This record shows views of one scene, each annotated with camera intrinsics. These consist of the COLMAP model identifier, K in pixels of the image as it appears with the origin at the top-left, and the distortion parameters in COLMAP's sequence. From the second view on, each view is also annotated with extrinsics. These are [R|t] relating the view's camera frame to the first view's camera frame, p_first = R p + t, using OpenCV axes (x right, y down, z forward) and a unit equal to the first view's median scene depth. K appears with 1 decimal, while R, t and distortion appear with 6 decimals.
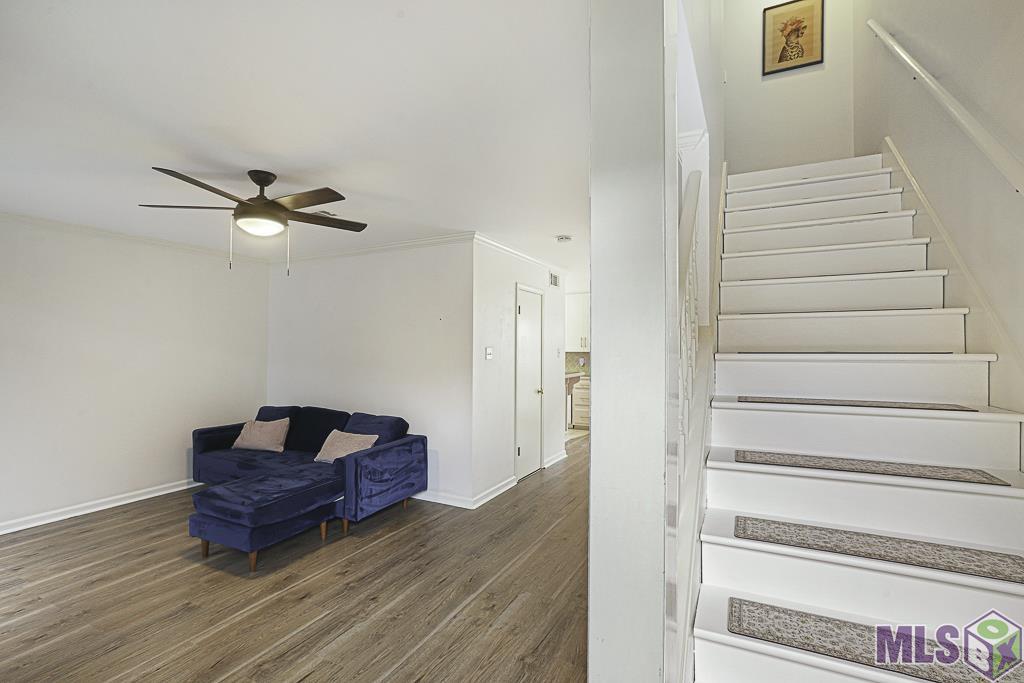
lens RADIAL K [[468.7, 0, 512.0], [0, 468.7, 341.5], [0, 0, 1]] dist [-0.045904, 0.021792]
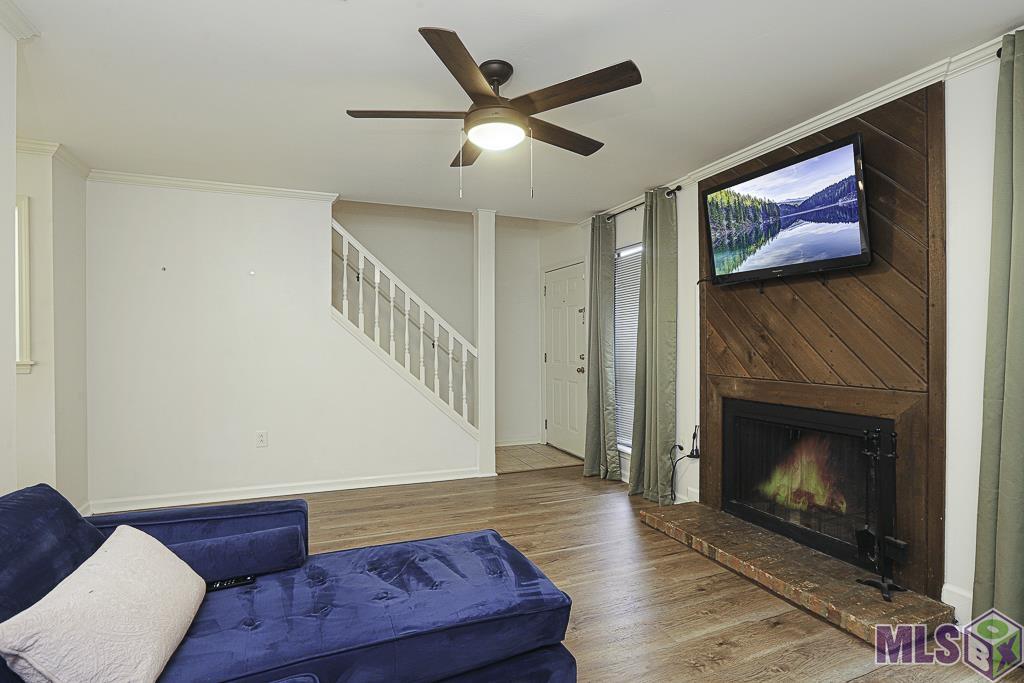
lens RADIAL K [[491.2, 0, 490.0], [0, 491.2, 343.4], [0, 0, 1]] dist [-0.051562, 0.000026]
pose [[-0.722843, -0.006068, 0.690985, -0.962916], [-0.013096, 0.999902, -0.004919, 0.079008], [-0.690888, -0.012605, -0.722852, 1.400868]]
